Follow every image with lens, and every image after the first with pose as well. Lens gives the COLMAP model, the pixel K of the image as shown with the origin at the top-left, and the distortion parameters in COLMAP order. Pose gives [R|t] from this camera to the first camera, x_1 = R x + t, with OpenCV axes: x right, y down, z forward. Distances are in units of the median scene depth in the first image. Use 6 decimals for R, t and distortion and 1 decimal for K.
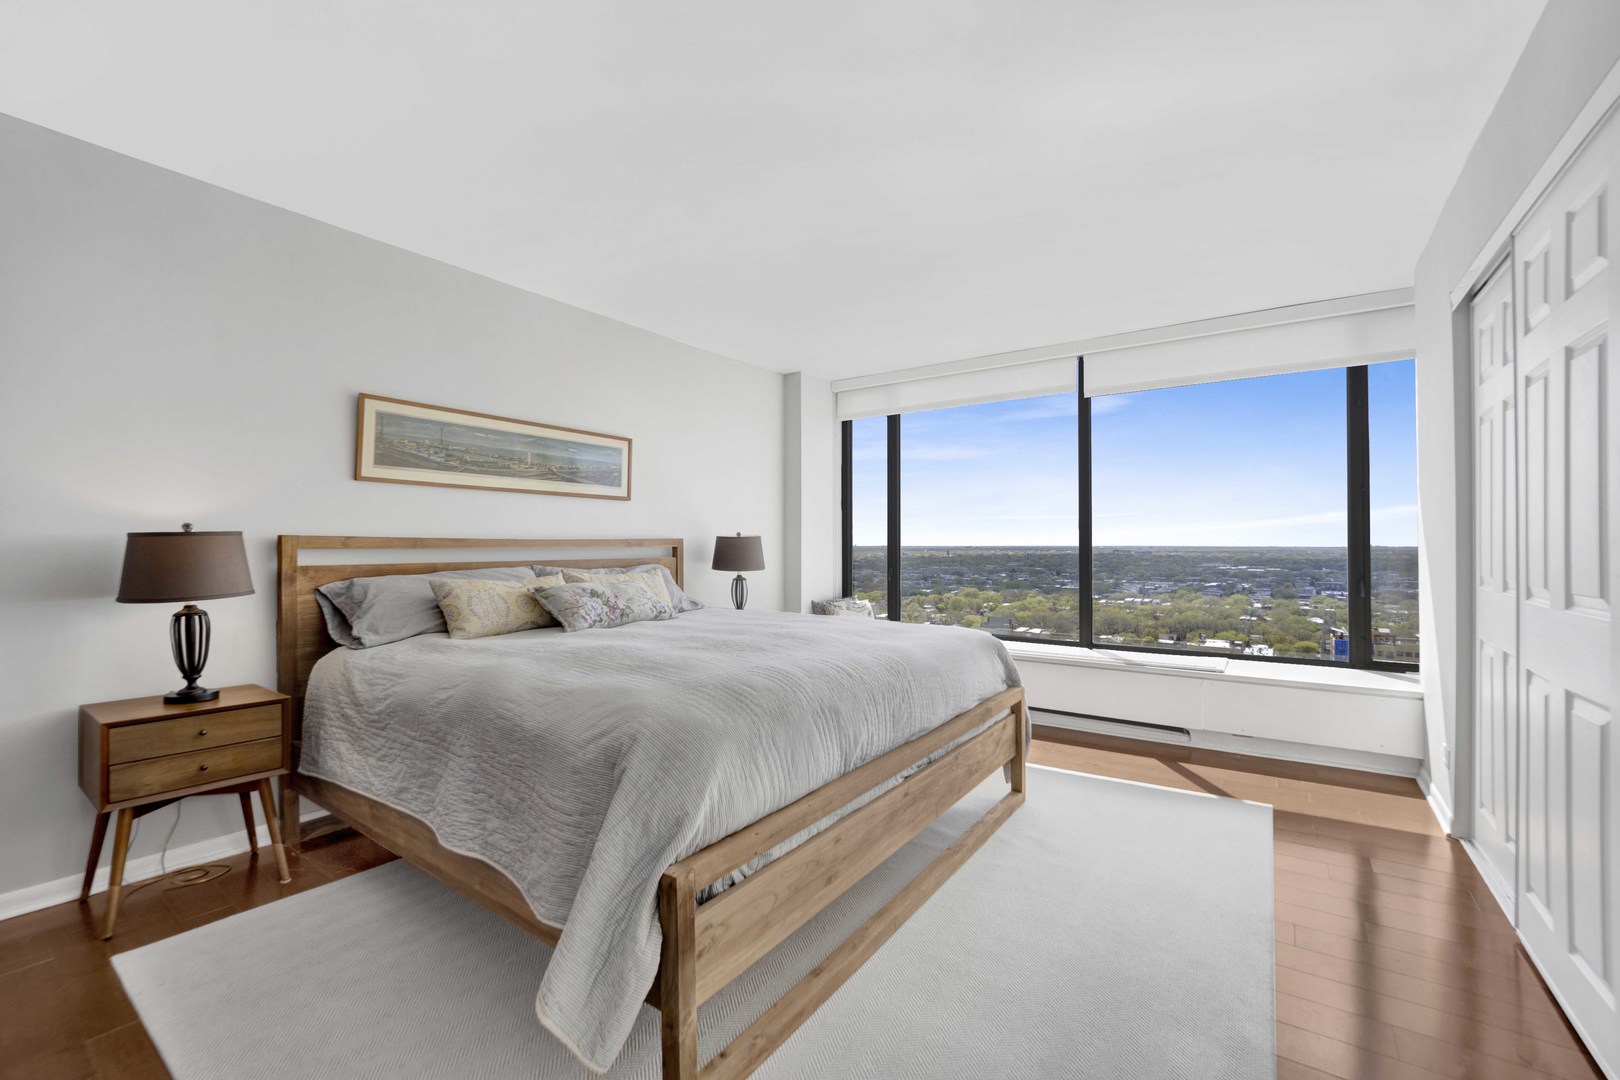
lens RADIAL K [[683.8, 0, 815.6], [0, 683.8, 533.0], [0, 0, 1]] dist [-0.023206, -0.000530]
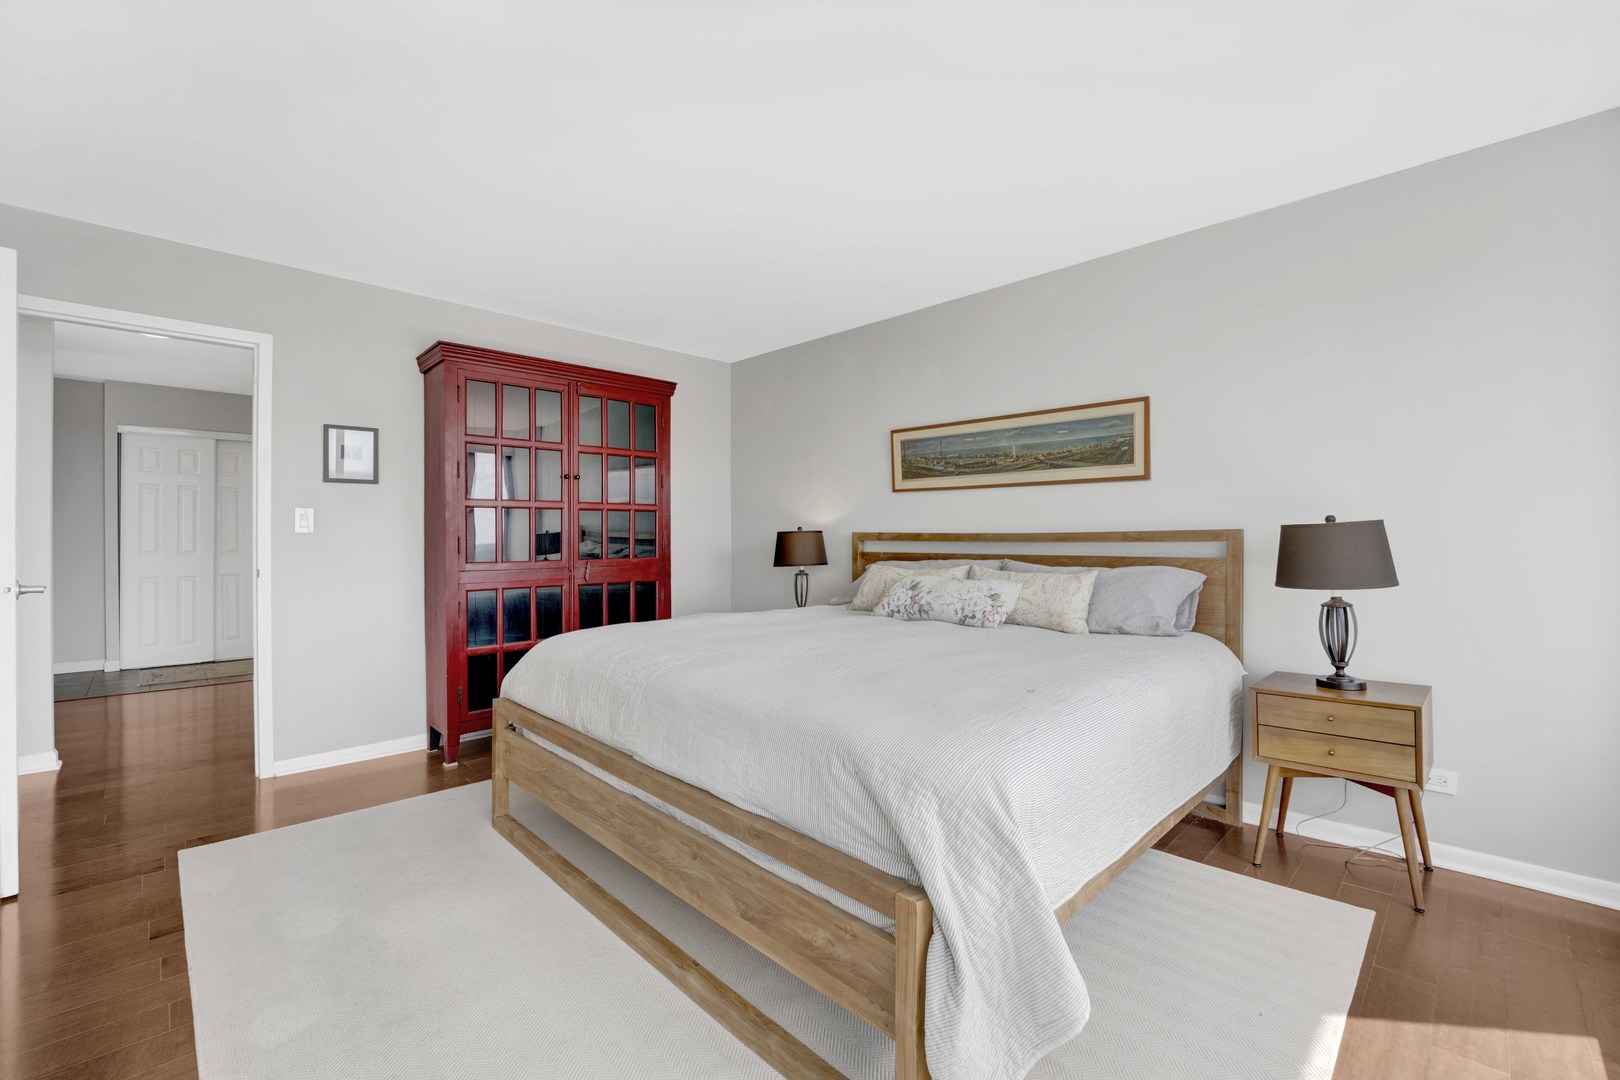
lens RADIAL K [[683.8, 0, 788.5], [0, 683.8, 538.2], [0, 0, 1]] dist [-0.023206, -0.000530]
pose [[-0.222067, 0.002336, -0.975029, 0.620467], [0.017093, 0.999853, -0.001497, 0.012546], [0.974882, -0.016999, -0.222074, 0.900528]]
